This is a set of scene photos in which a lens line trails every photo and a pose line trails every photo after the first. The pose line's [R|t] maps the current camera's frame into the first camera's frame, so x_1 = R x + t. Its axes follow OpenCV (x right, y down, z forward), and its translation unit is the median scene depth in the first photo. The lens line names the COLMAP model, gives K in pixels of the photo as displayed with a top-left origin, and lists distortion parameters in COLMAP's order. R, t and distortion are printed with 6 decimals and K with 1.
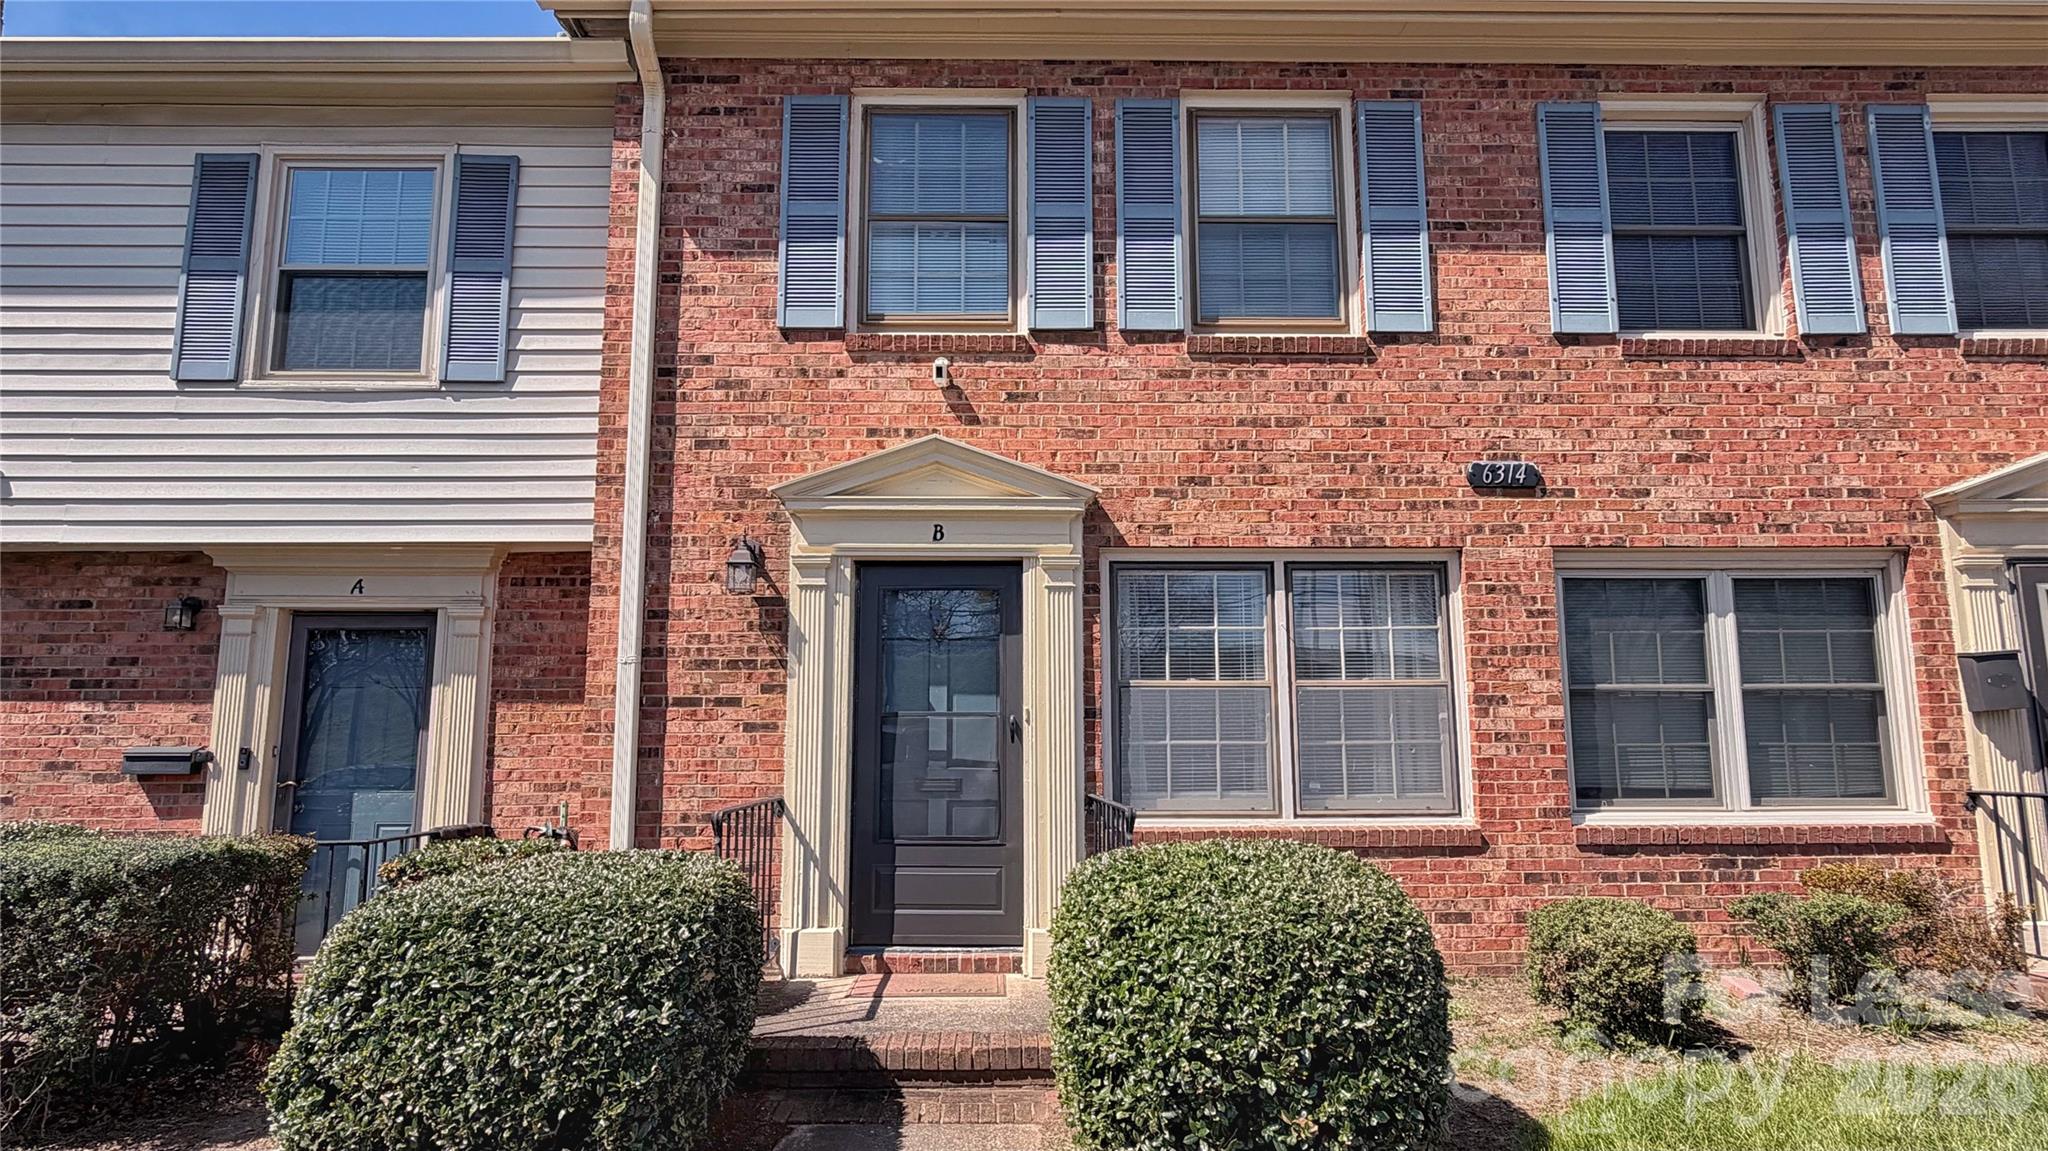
lens RADIAL K [[1086.0, 0, 1022.2], [0, 1086.0, 582.6], [0, 0, 1]] dist [-0.001087, -0.000138]
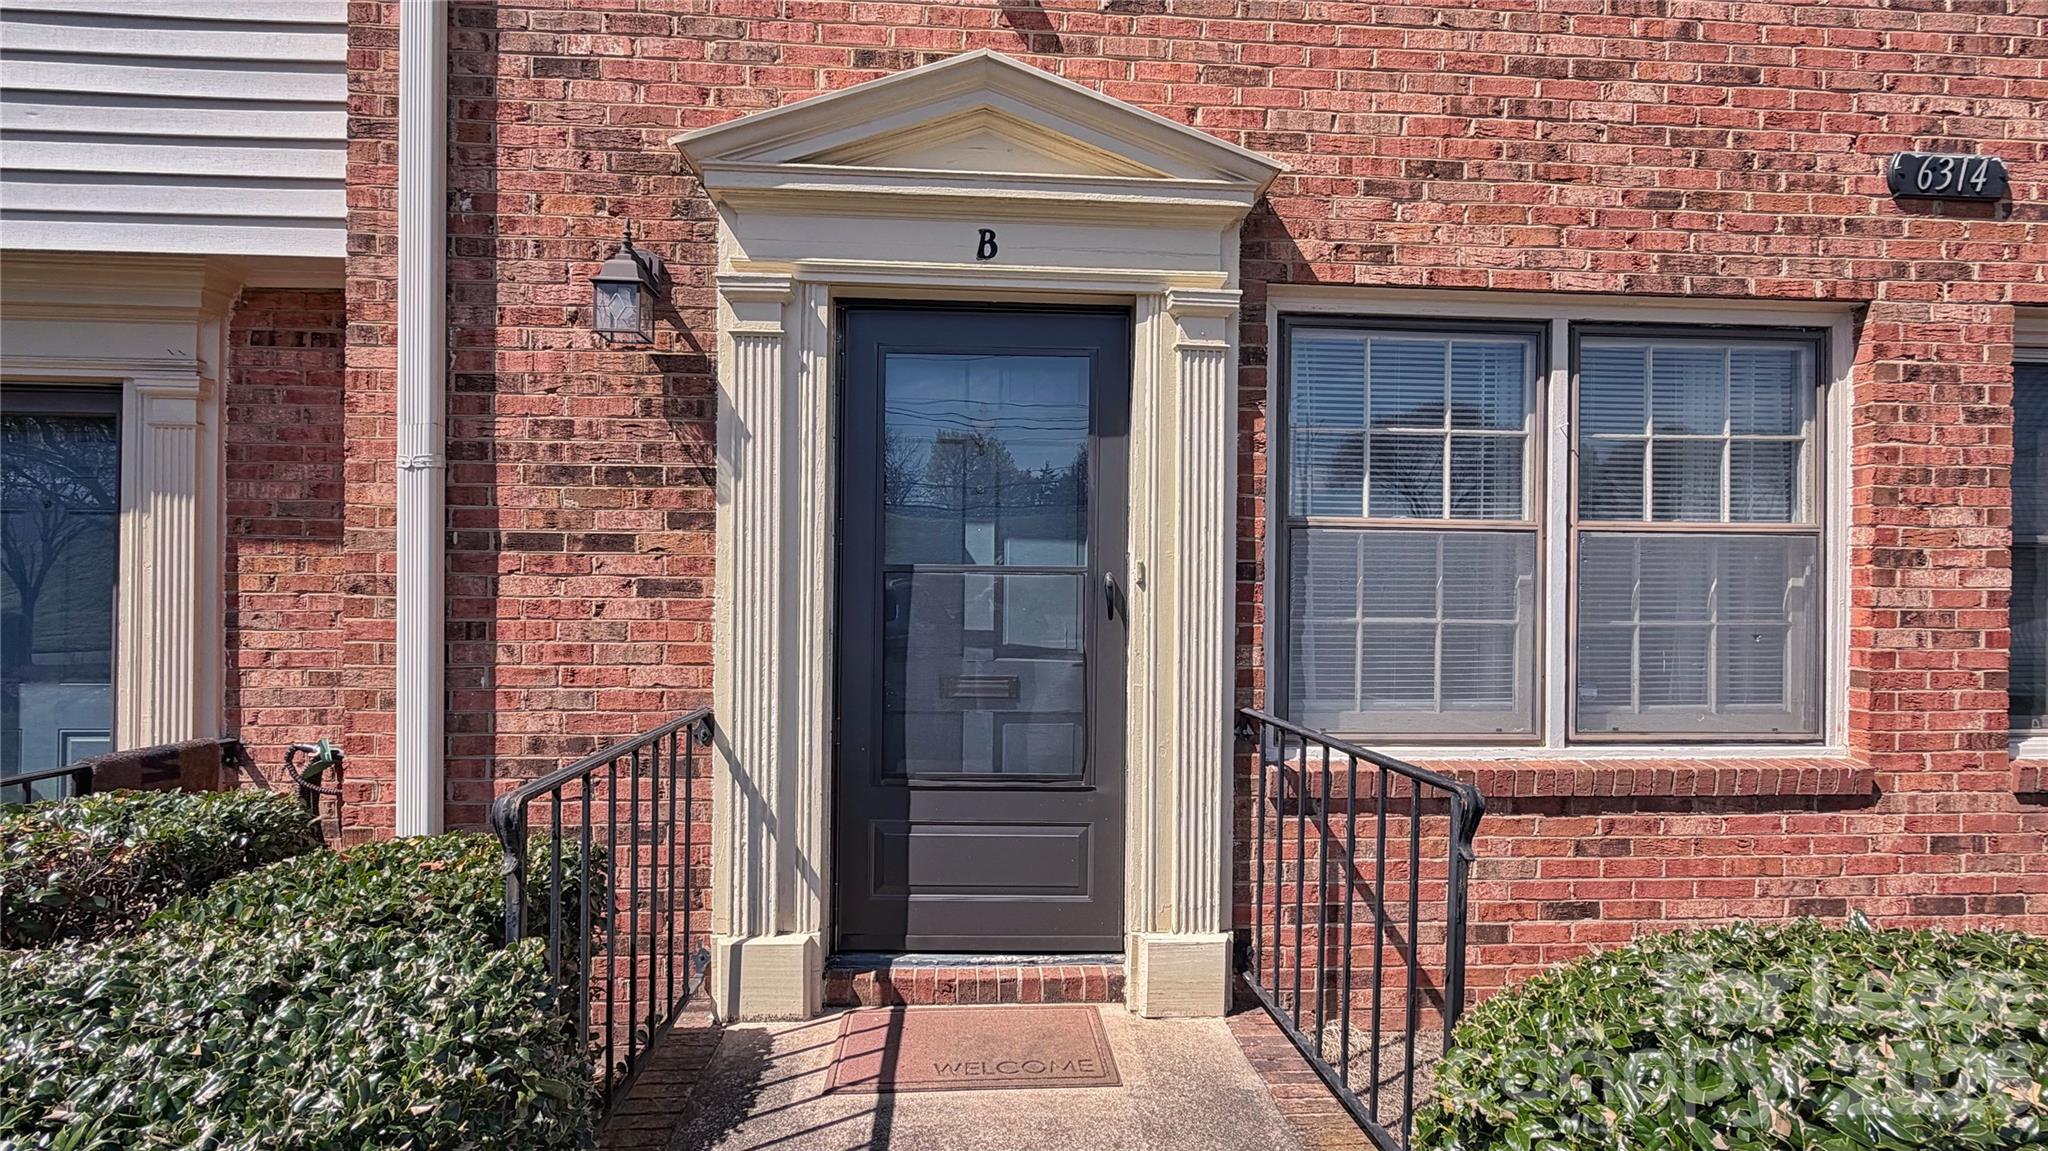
lens RADIAL K [[950.7, 0, 1024.8], [0, 950.7, 583.5], [0, 0, 1]] dist [-0.000693, -0.000348]
pose [[0.998756, 0.012408, 0.048299, -0.077400], [-0.018958, 0.990304, 0.137620, 0.057012], [-0.046123, -0.138365, 0.989307, 0.483867]]
